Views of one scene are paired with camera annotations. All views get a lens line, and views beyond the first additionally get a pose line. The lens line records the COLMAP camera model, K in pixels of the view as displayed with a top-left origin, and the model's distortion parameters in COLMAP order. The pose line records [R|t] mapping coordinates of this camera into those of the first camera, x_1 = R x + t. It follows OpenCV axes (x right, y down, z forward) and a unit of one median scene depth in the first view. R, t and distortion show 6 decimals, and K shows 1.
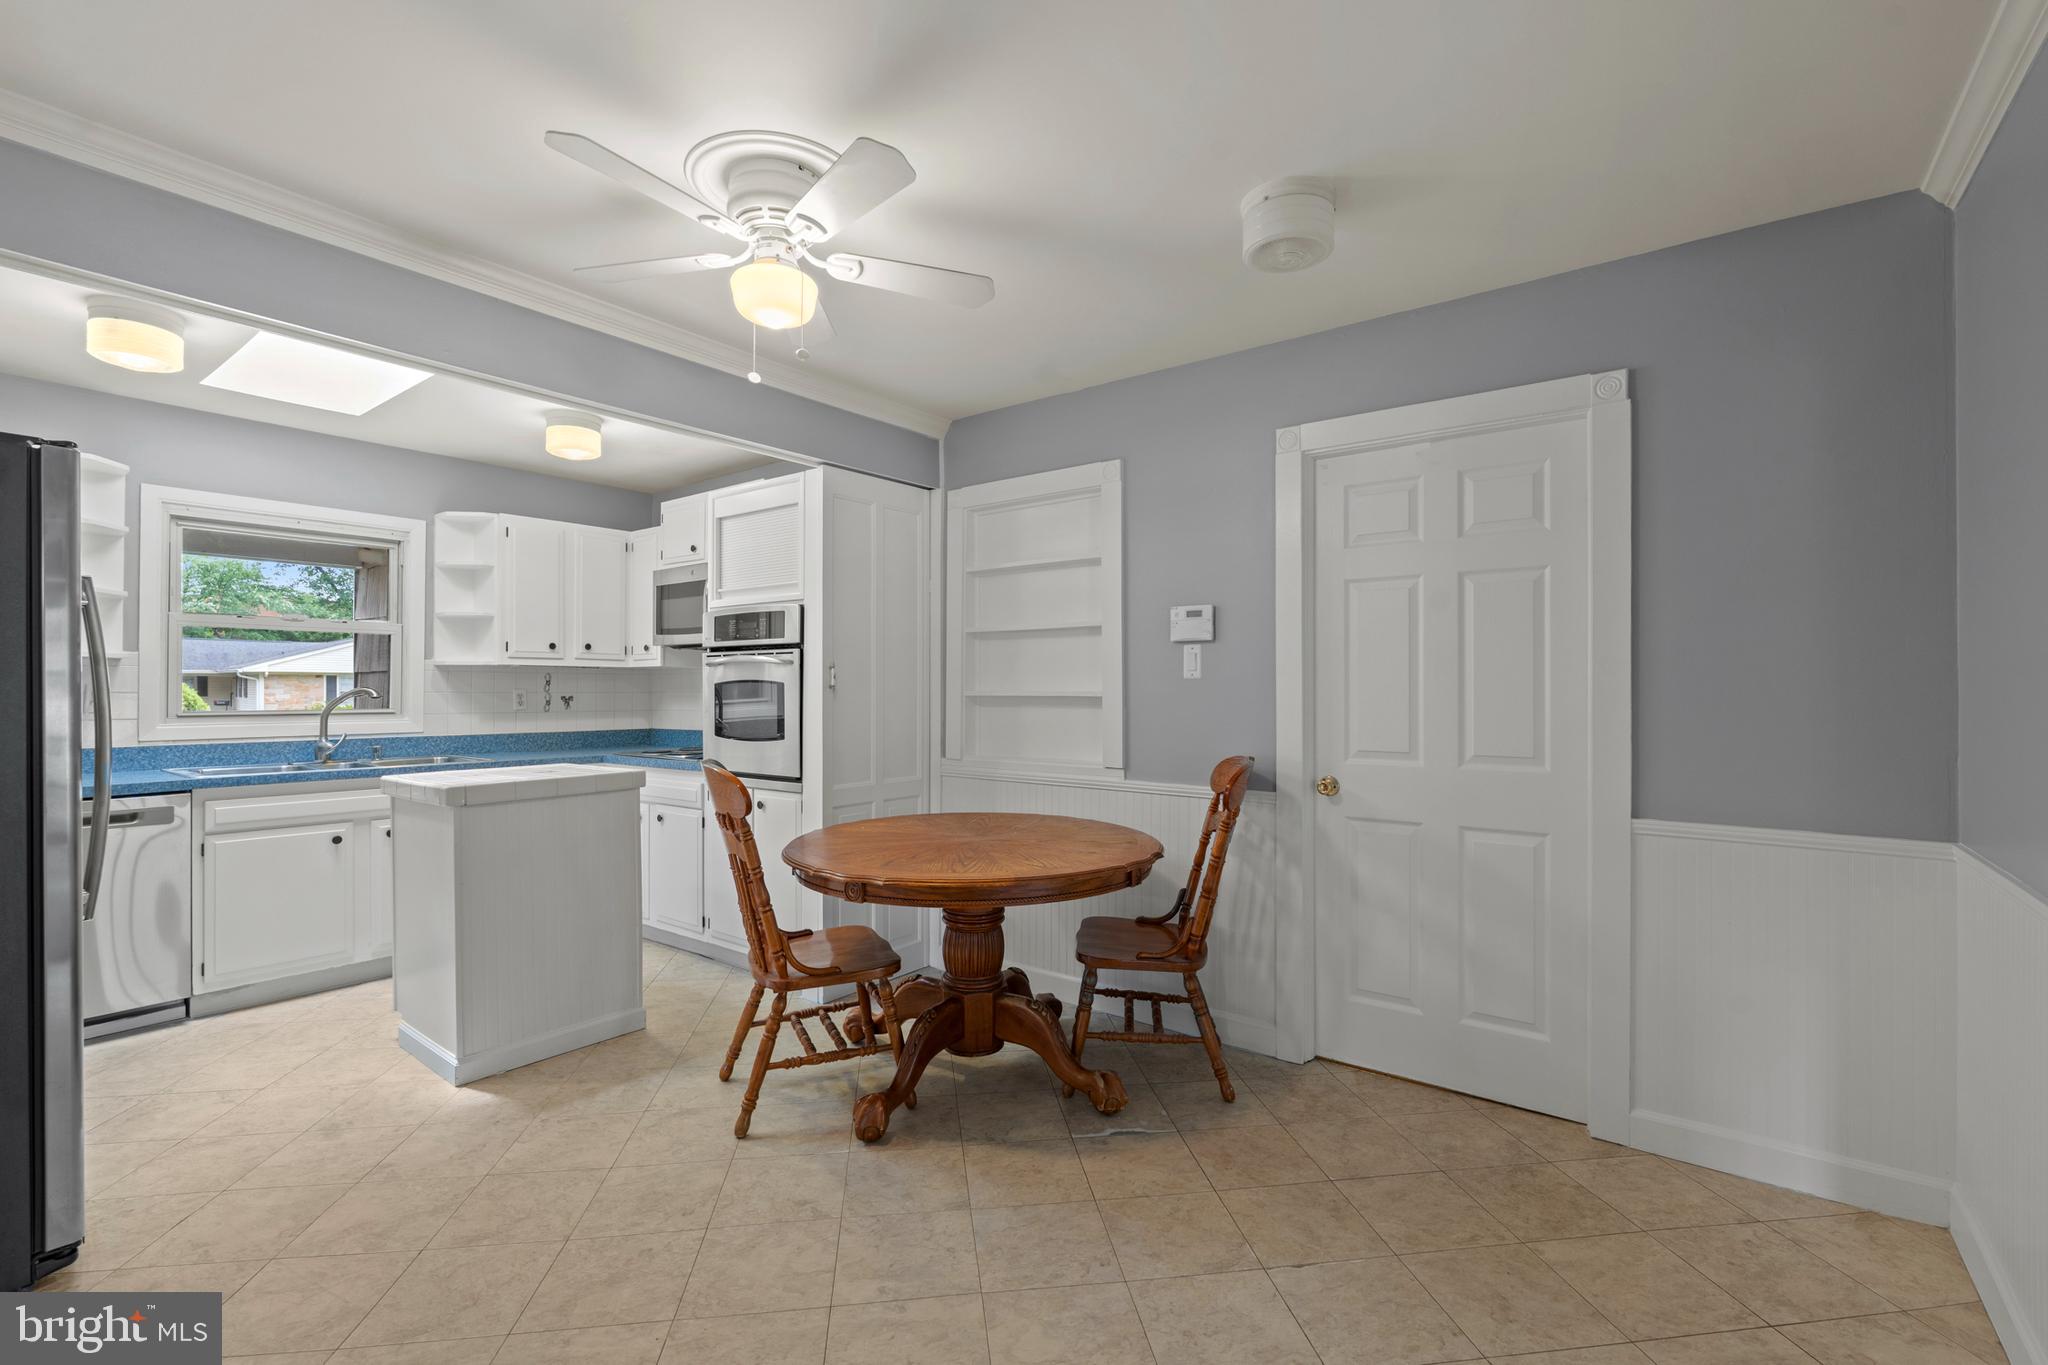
lens RADIAL K [[892.7, 0, 1024.0], [0, 892.7, 682.5], [0, 0, 1]] dist [-0.003822, 0.000214]
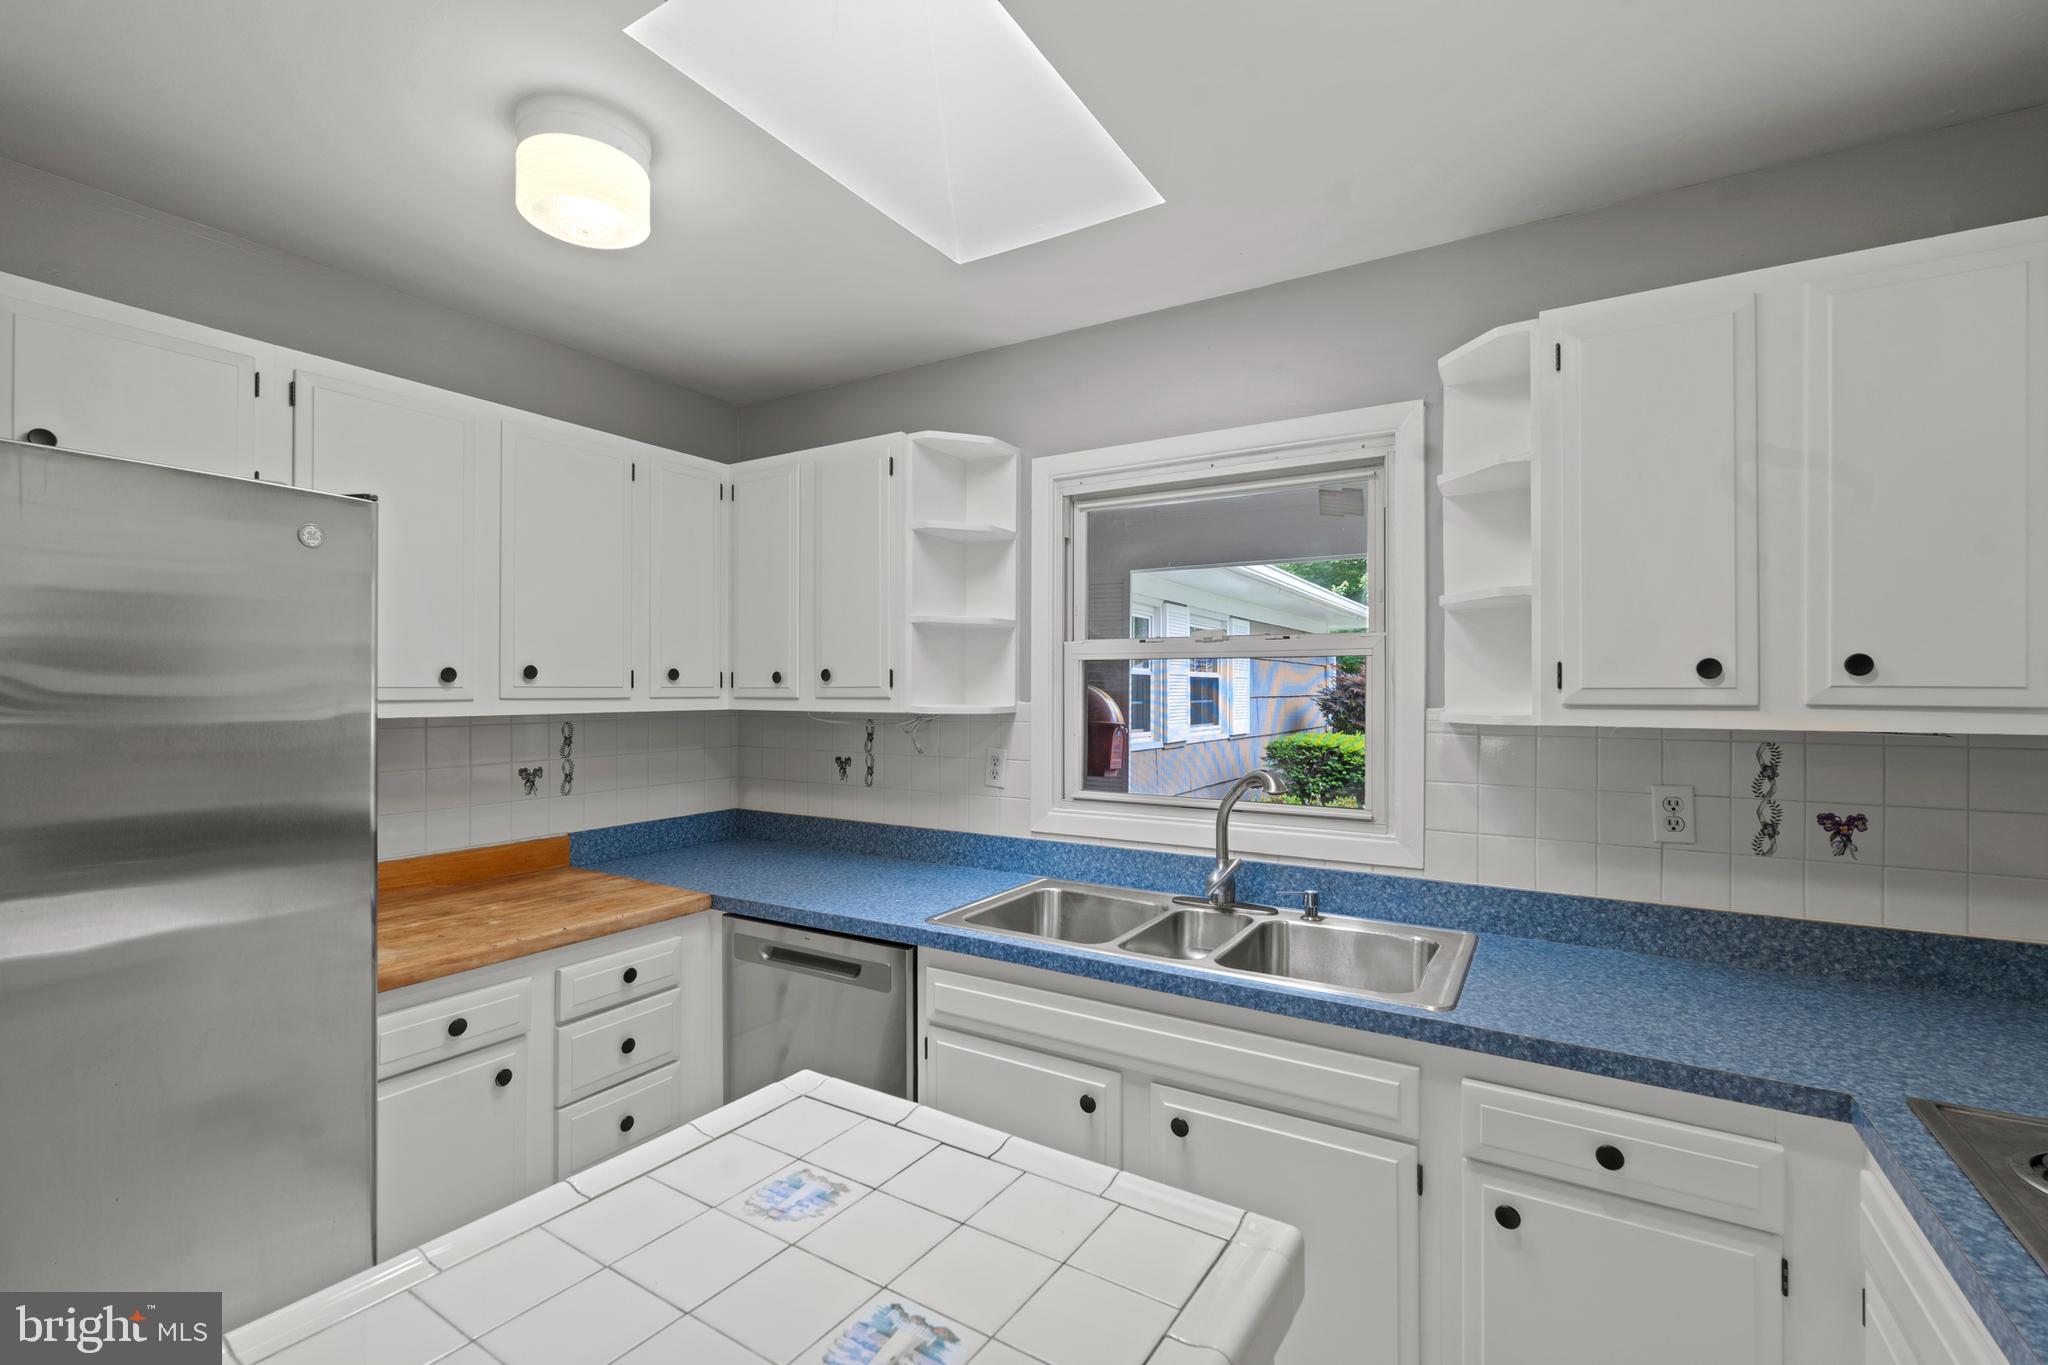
lens RADIAL K [[890.6, 0, 1027.5], [0, 890.6, 686.1], [0, 0, 1]] dist [-0.002014, -0.000142]
pose [[0.106195, -0.004608, -0.994335, -0.246651], [0.005571, 0.999976, -0.004039, -0.035890], [0.994330, -0.005110, 0.106219, 0.749292]]
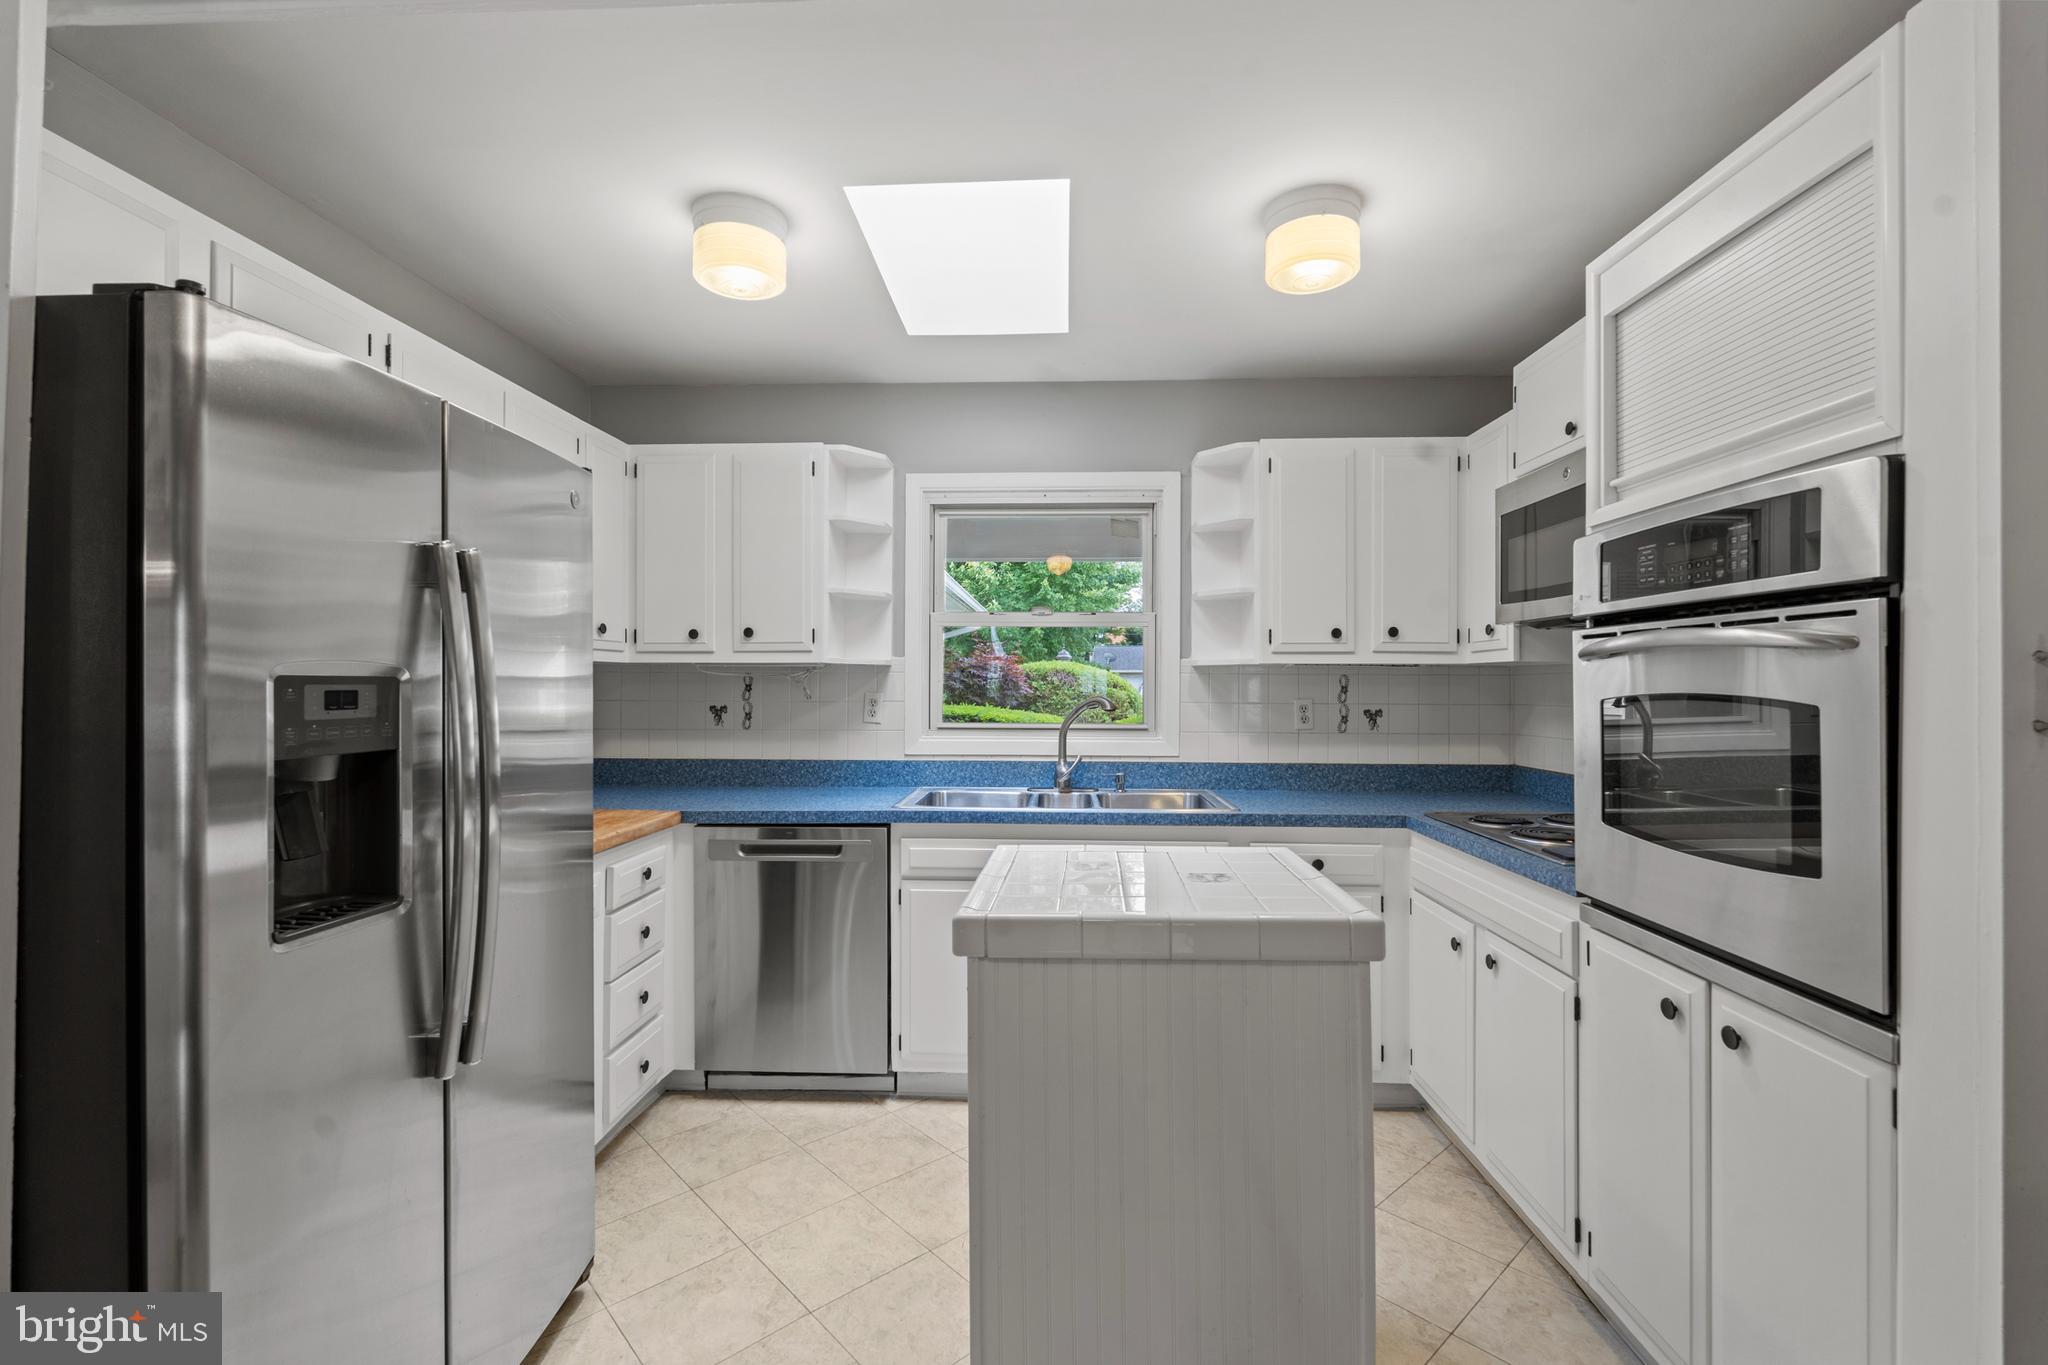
lens RADIAL K [[892.7, 0, 1024.0], [0, 892.7, 682.5], [0, 0, 1]] dist [-0.003822, 0.000214]
pose [[0.571712, -0.000051, -0.820454, -0.136069], [0.004113, 0.999988, 0.002804, -0.008499], [0.820444, -0.004978, 0.571706, 0.465350]]
